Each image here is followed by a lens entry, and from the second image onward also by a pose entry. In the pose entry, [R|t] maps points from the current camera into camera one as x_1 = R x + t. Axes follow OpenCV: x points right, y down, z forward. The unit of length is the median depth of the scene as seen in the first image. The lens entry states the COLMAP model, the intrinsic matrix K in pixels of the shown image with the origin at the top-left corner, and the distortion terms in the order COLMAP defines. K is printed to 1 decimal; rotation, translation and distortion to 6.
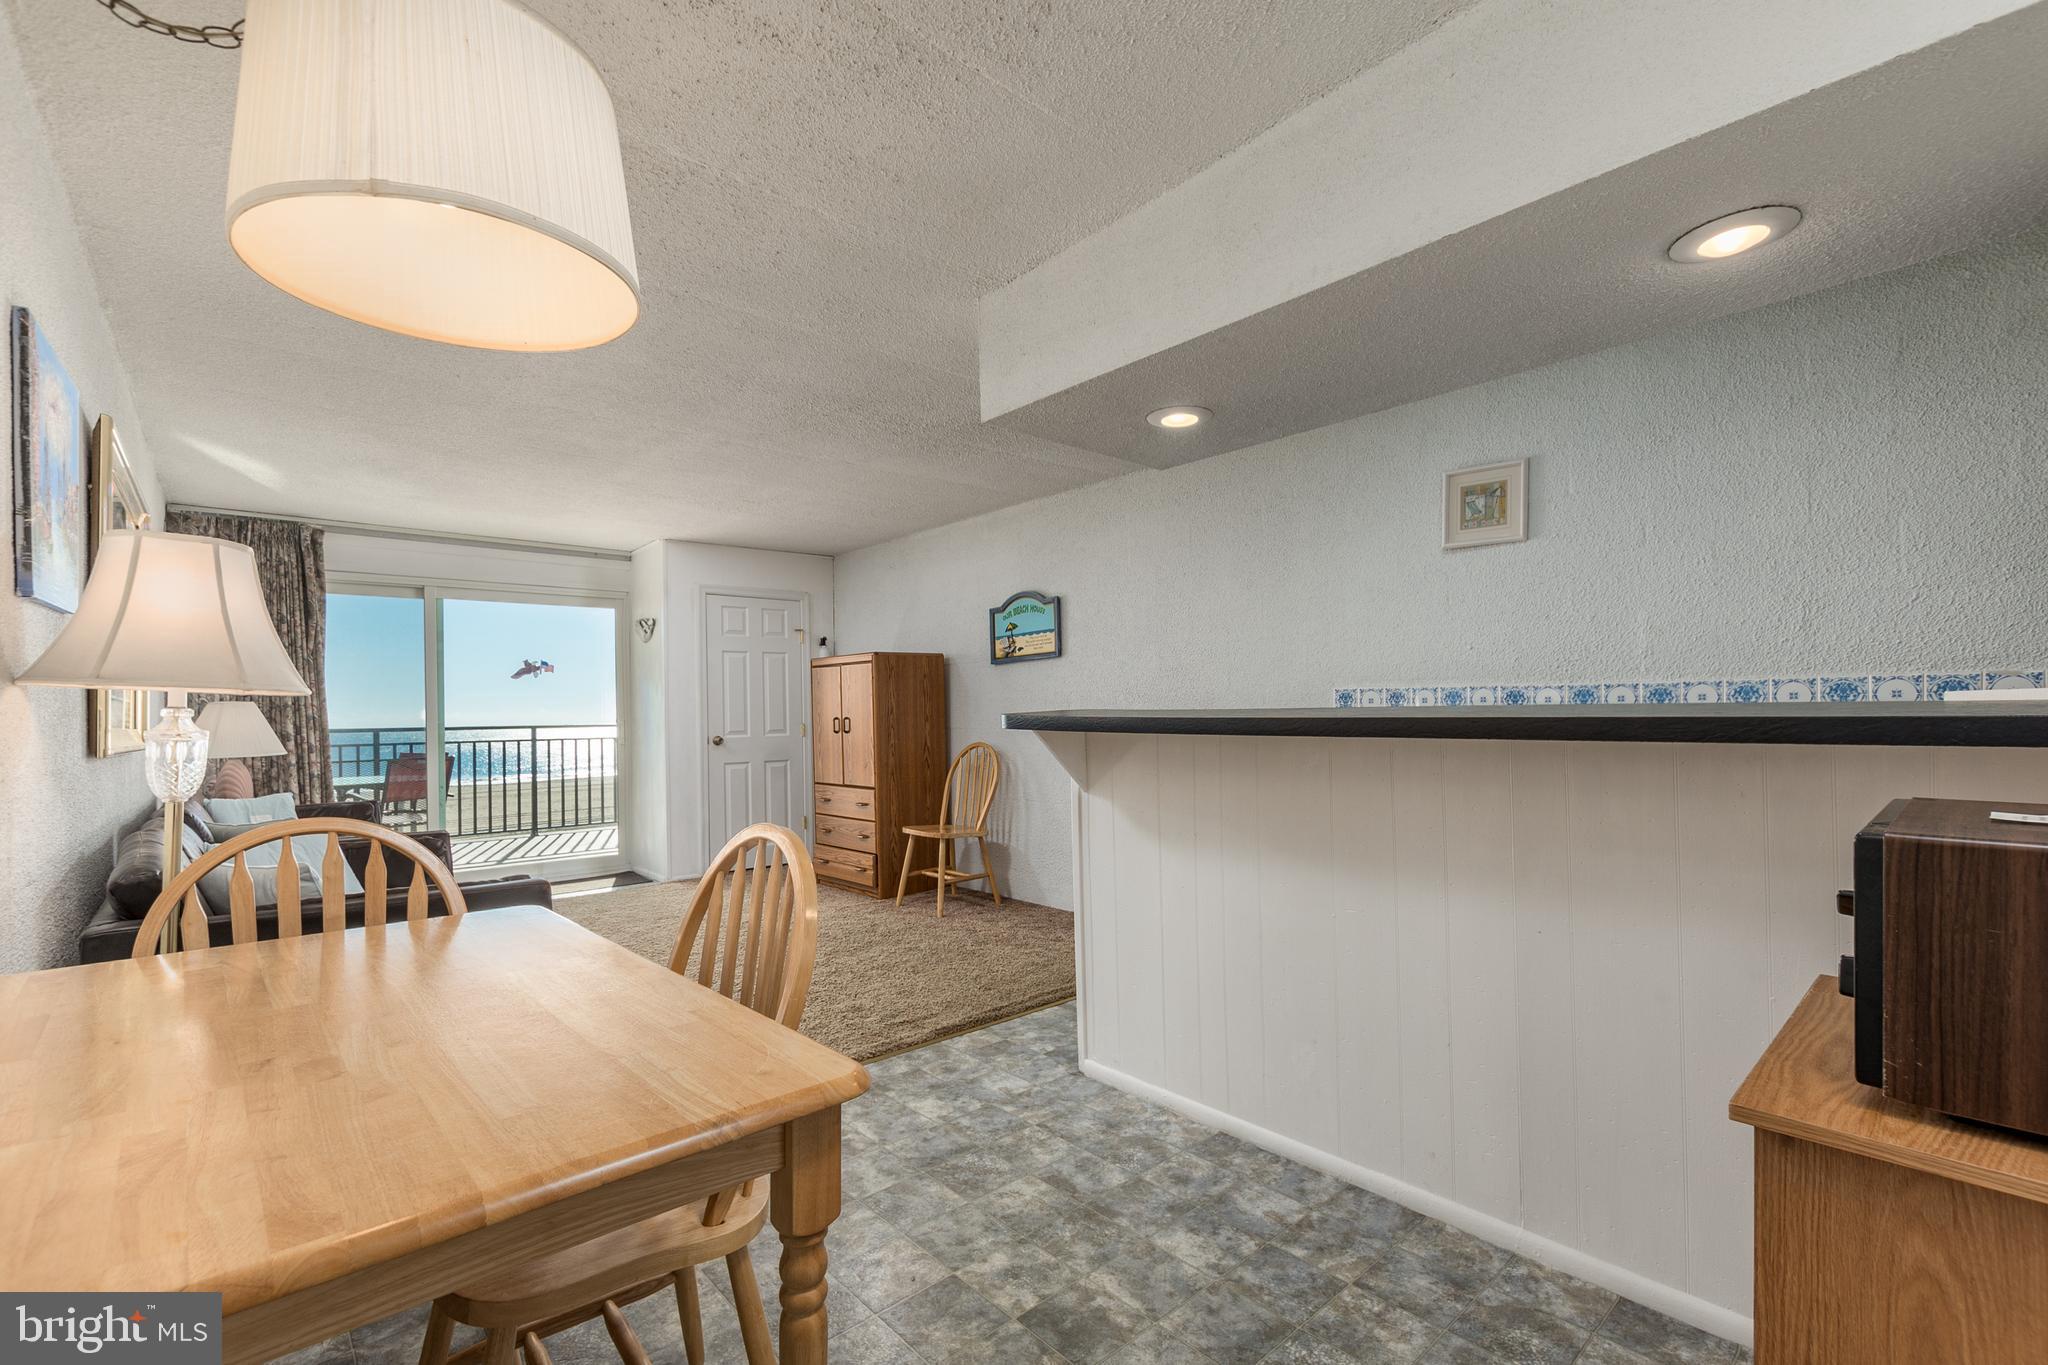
lens RADIAL K [[886.2, 0, 1025.1], [0, 886.2, 718.5], [0, 0, 1]] dist [0.016982, 0.000199]
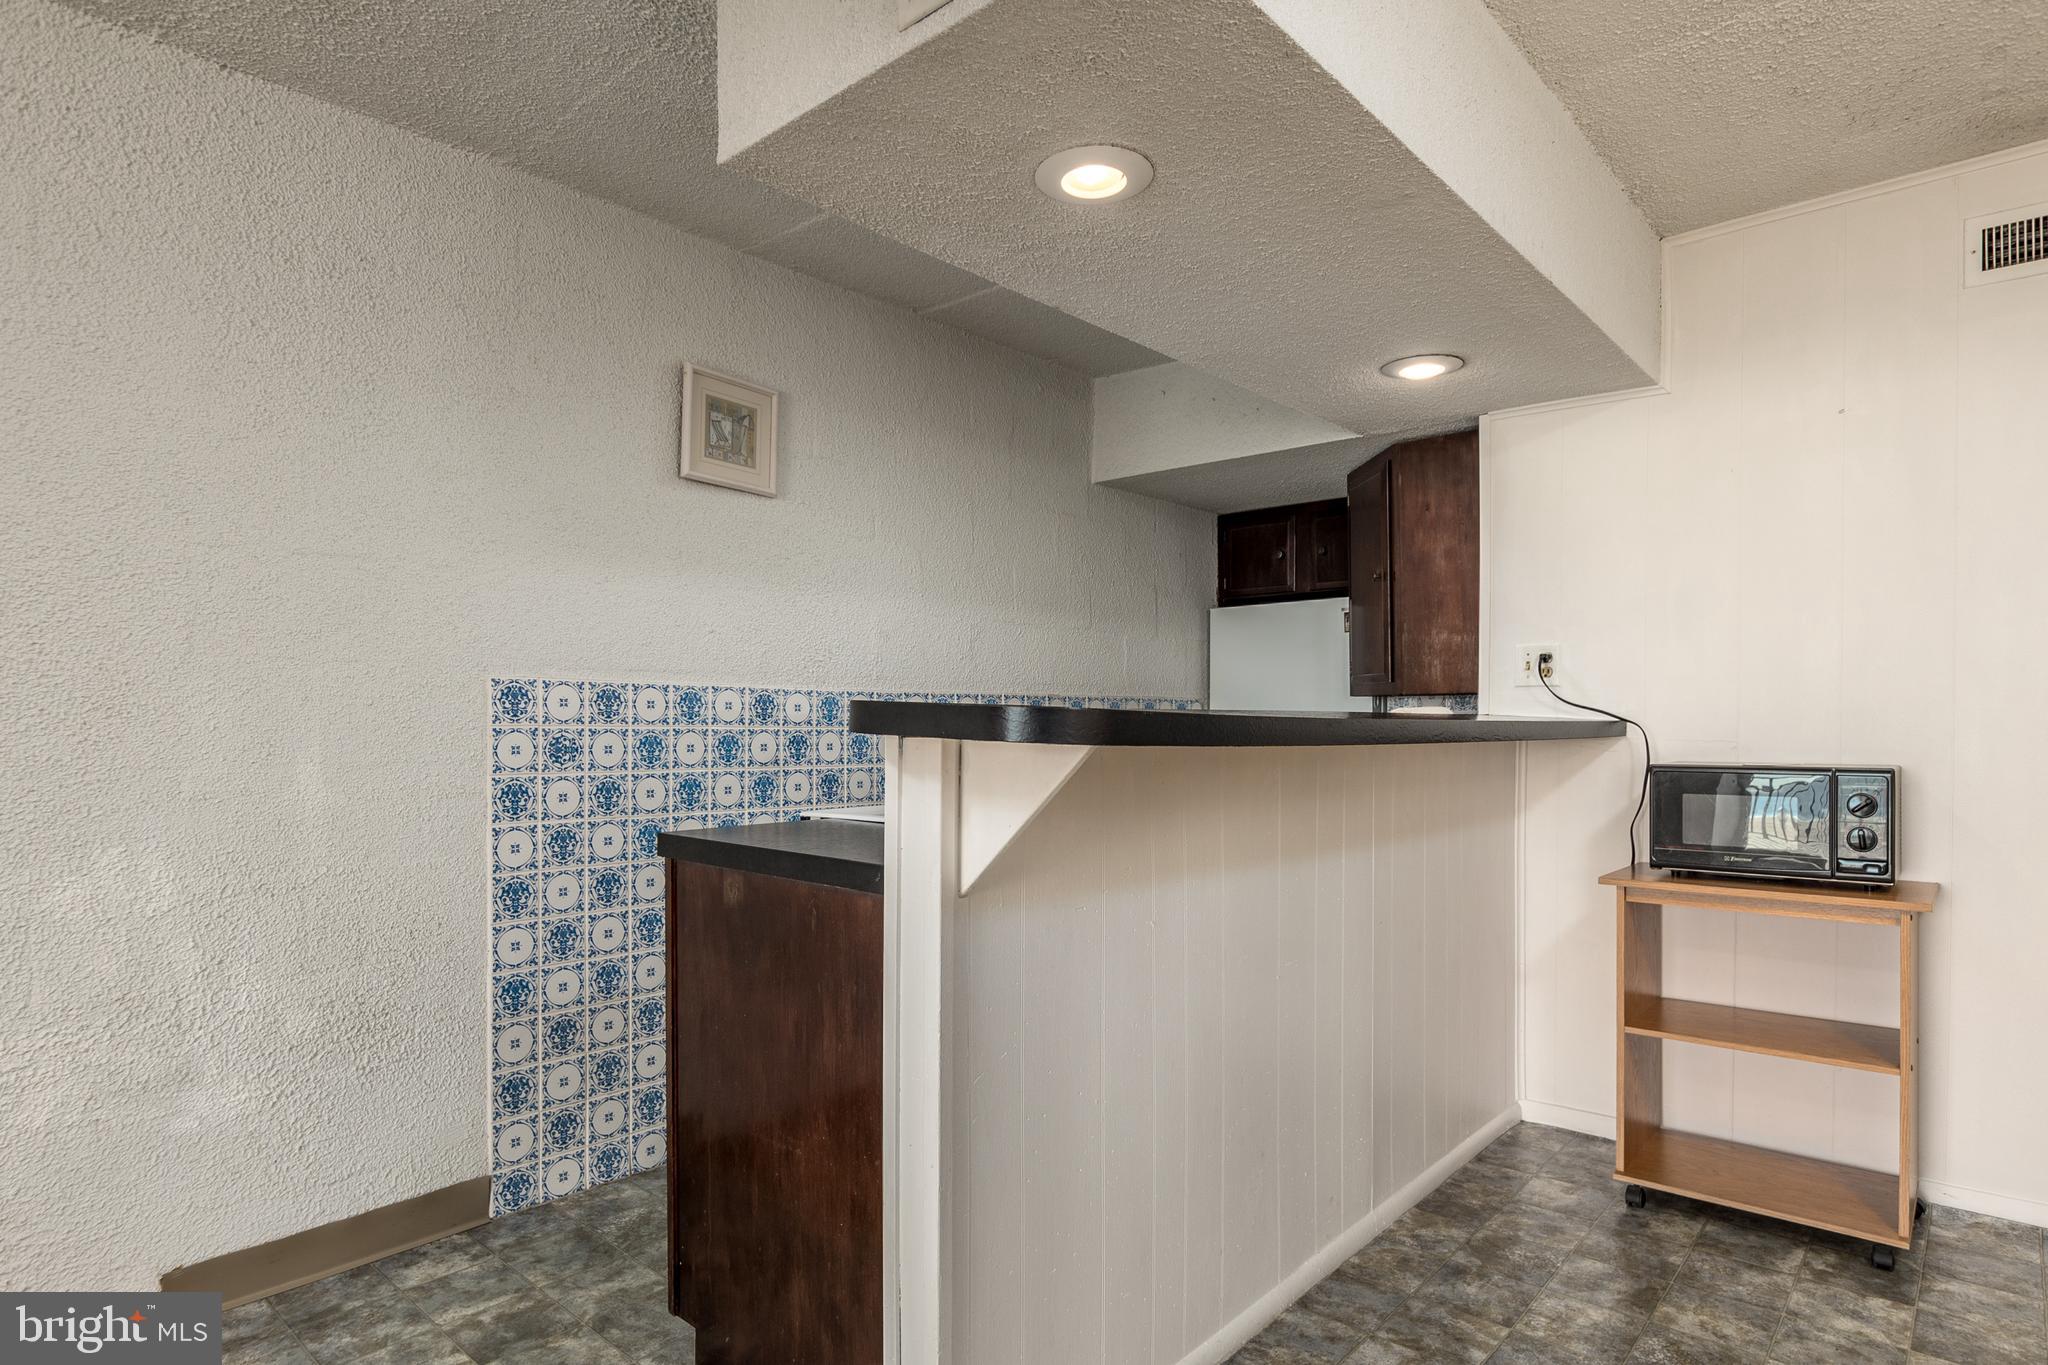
lens RADIAL K [[1113.8, 0, 1022.5], [0, 1113.8, 719.4], [0, 0, 1]] dist [-0.000146, -0.000181]
pose [[-0.117387, -0.002062, 0.993084, -0.404024], [-0.001081, 0.999998, 0.001948, -0.011737], [-0.993086, -0.000845, -0.117389, 0.885661]]
